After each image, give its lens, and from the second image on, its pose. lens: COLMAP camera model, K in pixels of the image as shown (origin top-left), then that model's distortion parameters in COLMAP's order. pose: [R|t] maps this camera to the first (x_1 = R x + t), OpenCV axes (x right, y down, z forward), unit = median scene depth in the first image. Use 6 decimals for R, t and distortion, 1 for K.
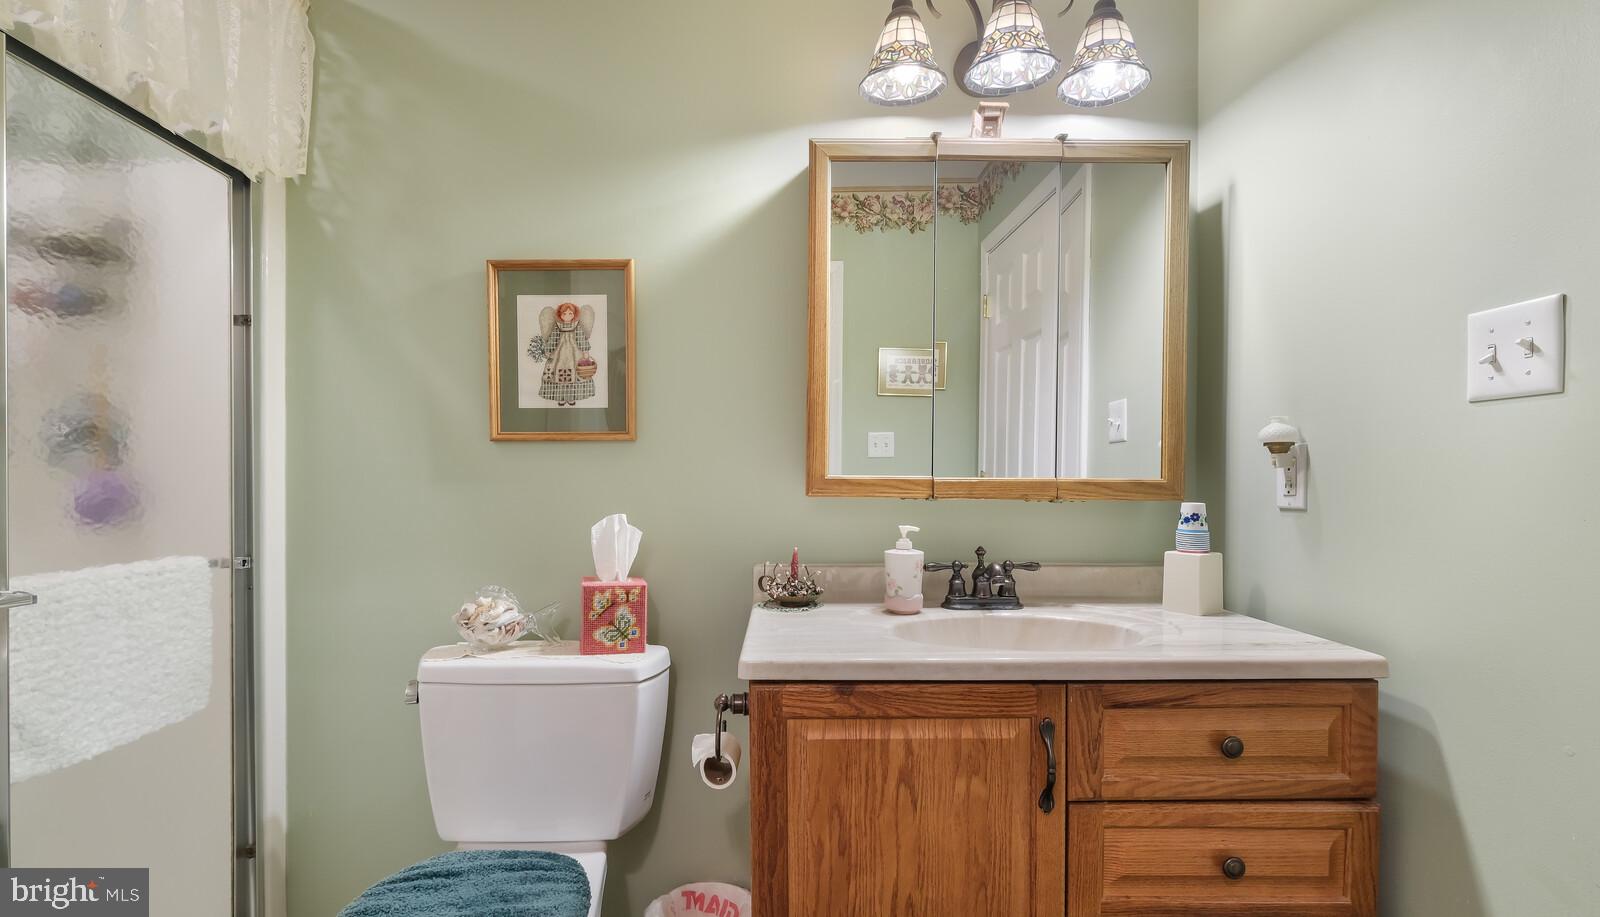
lens RADIAL K [[705.2, 0, 752.6], [0, 705.2, 494.7], [0, 0, 1]] dist [0.000741, -0.000763]
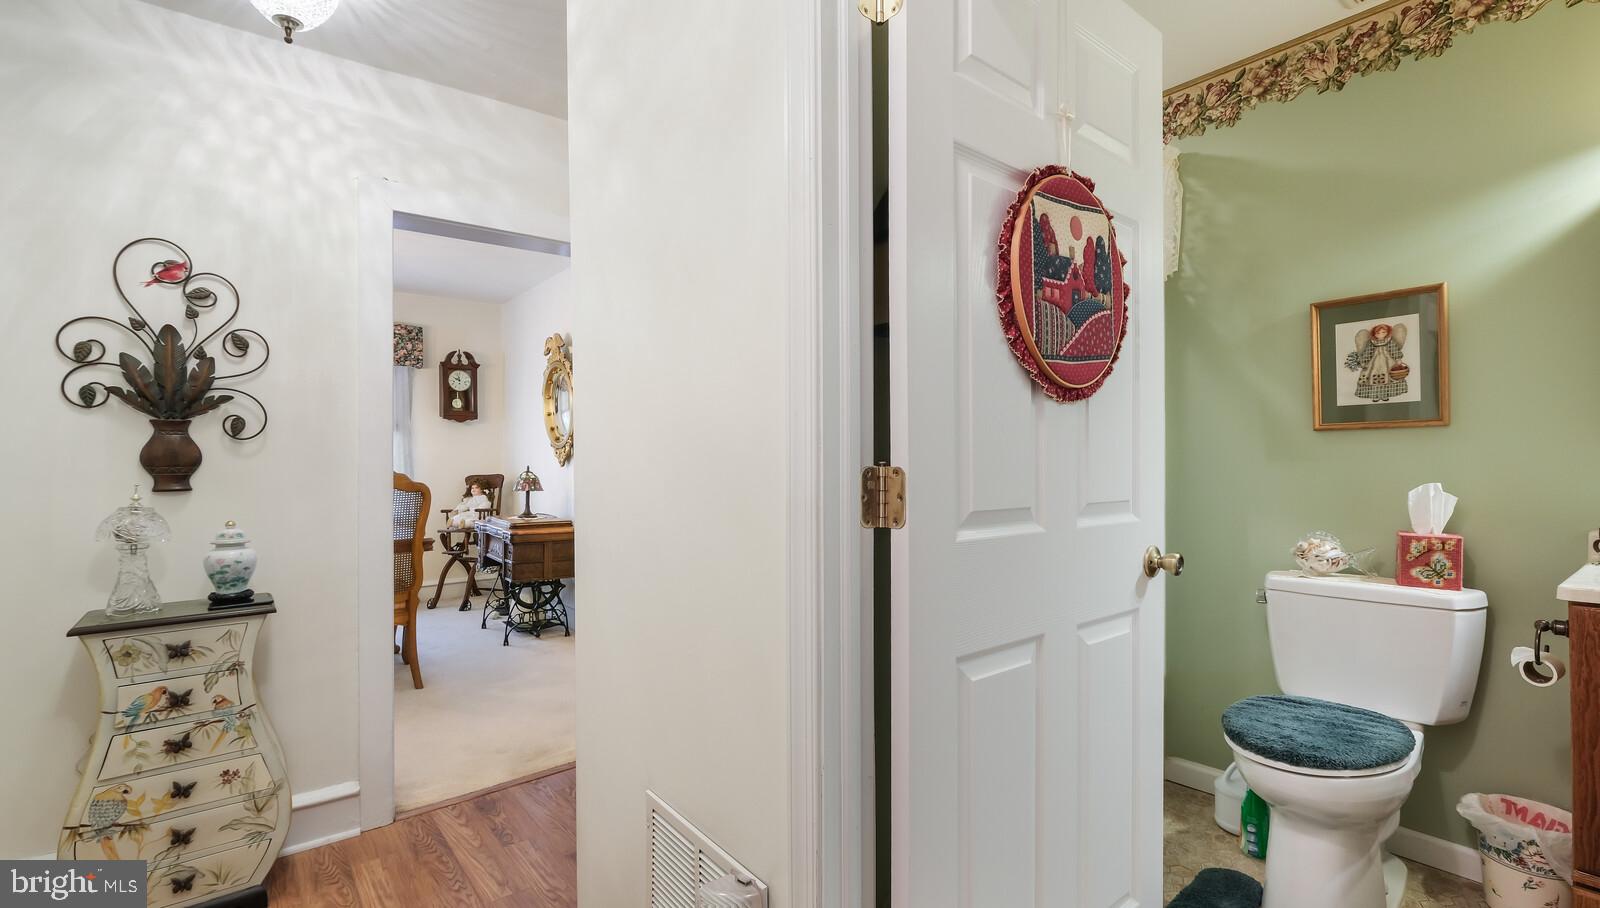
lens RADIAL K [[705.2, 0, 822.2], [0, 705.2, 467.3], [0, 0, 1]] dist [0.000741, -0.000763]
pose [[0.647942, -0.003399, -0.761682, 0.073930], [-0.002404, 0.999976, -0.006508, 0.009539], [0.761686, 0.006048, 0.647918, -0.730711]]
